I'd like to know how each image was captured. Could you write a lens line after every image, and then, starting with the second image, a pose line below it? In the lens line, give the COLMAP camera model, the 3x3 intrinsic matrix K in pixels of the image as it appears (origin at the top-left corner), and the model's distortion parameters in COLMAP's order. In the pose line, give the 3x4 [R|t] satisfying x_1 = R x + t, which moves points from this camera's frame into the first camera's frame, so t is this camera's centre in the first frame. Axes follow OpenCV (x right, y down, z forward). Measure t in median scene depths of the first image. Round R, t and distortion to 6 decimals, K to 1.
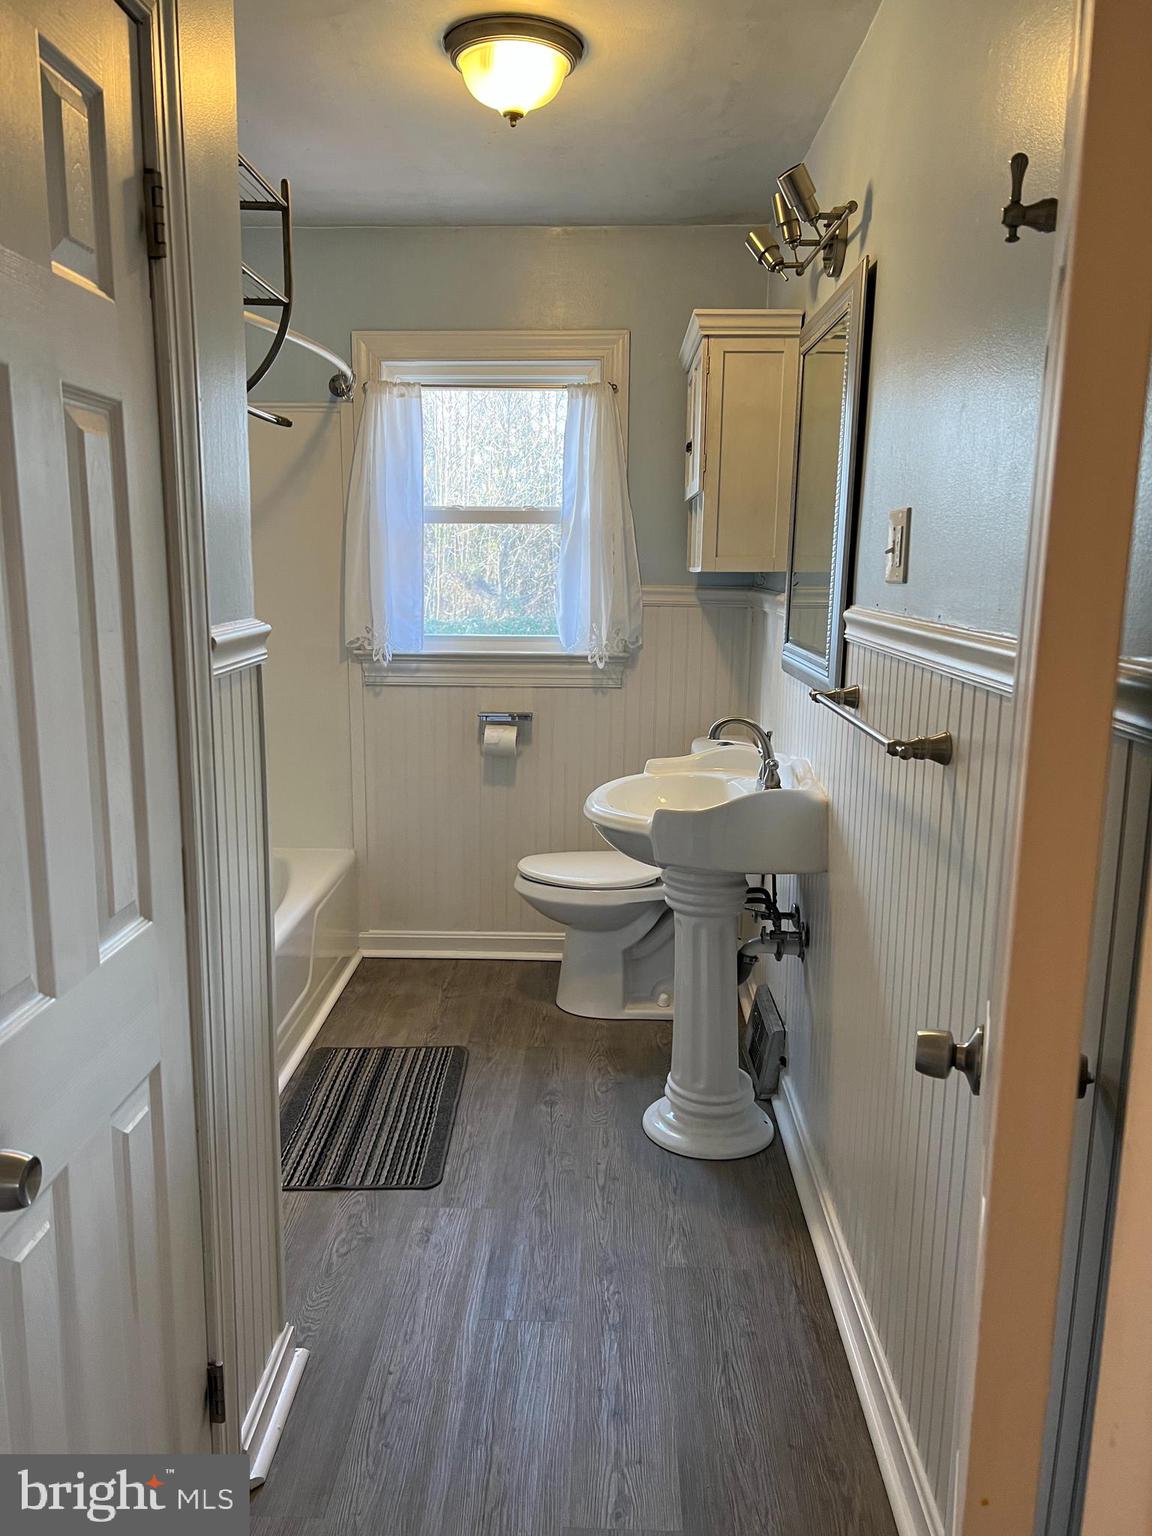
lens RADIAL K [[1198.7, 0, 573.8], [0, 1198.7, 789.6], [0, 0, 1]] dist [0.002347, 0.000263]
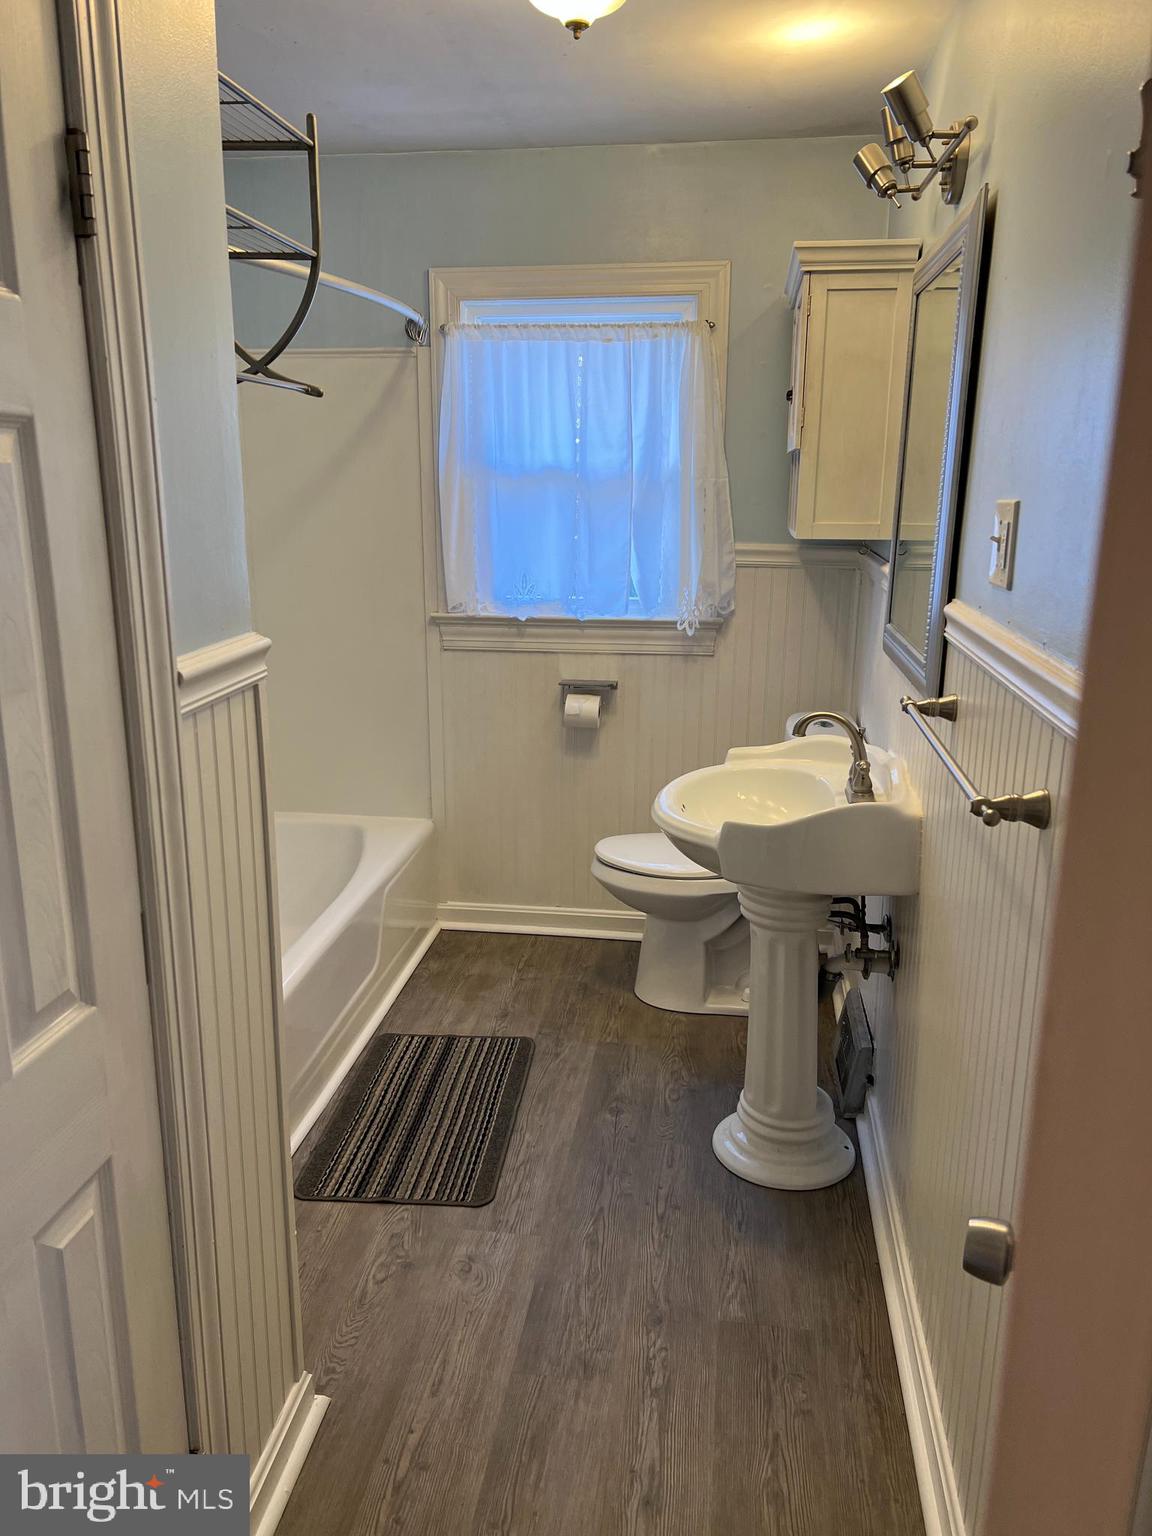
lens RADIAL K [[1198.7, 0, 573.8], [0, 1198.7, 789.6], [0, 0, 1]] dist [0.002347, 0.000263]
pose [[0.994151, 0.023884, -0.105323, 0.044114], [-0.016878, 0.997616, 0.066912, -0.057614], [0.106670, -0.064743, 0.992184, 0.085945]]
